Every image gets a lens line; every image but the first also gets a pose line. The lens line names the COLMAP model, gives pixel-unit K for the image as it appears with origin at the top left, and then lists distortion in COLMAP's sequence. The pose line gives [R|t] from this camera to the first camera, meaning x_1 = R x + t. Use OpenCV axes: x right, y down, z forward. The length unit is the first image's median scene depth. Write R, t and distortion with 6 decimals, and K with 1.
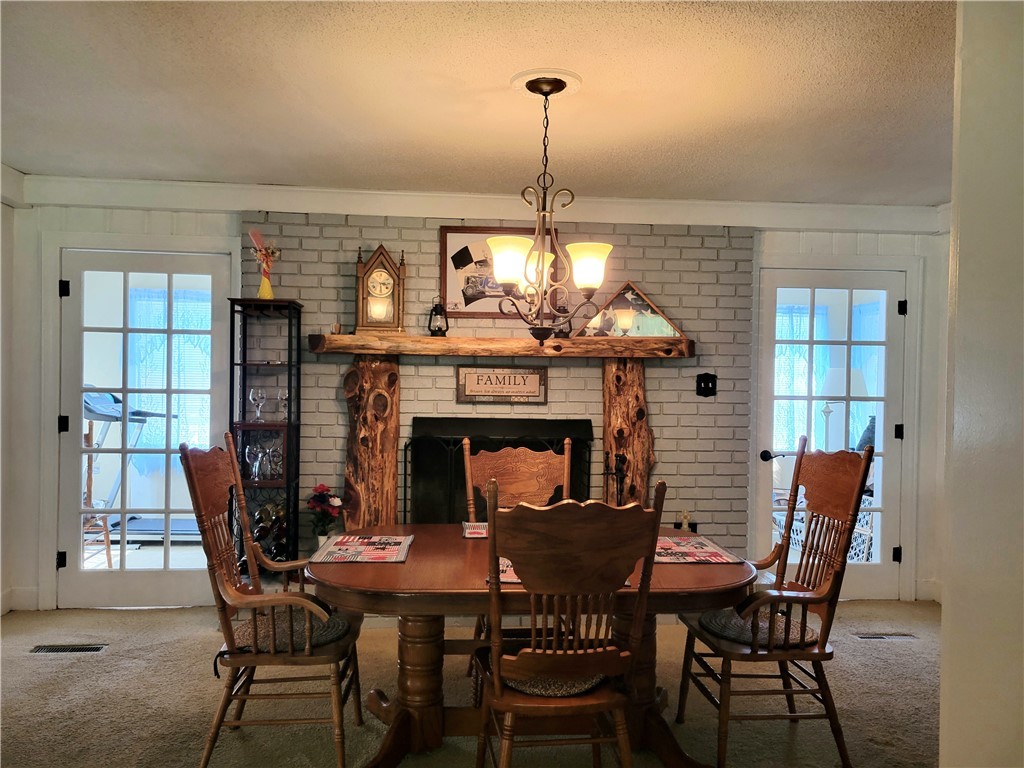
lens RADIAL K [[765.0, 0, 480.0], [0, 765.0, 397.0], [0, 0, 1]] dist [0.045119, -0.029554]
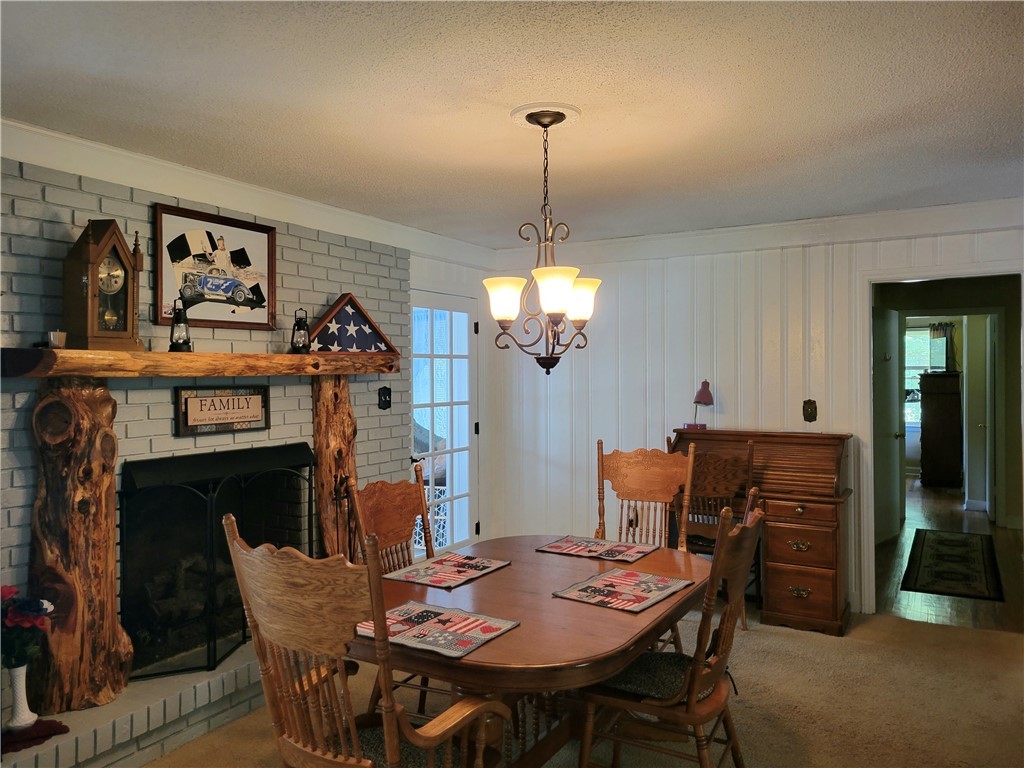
lens RADIAL K [[765.0, 0, 513.8], [0, 765.0, 382.7], [0, 0, 1]] dist [0.045119, -0.029554]
pose [[0.569245, -0.028367, 0.821679, -0.471347], [0.037635, 0.999256, 0.008425, -0.040427], [-0.821306, 0.026128, 0.569889, 0.284445]]
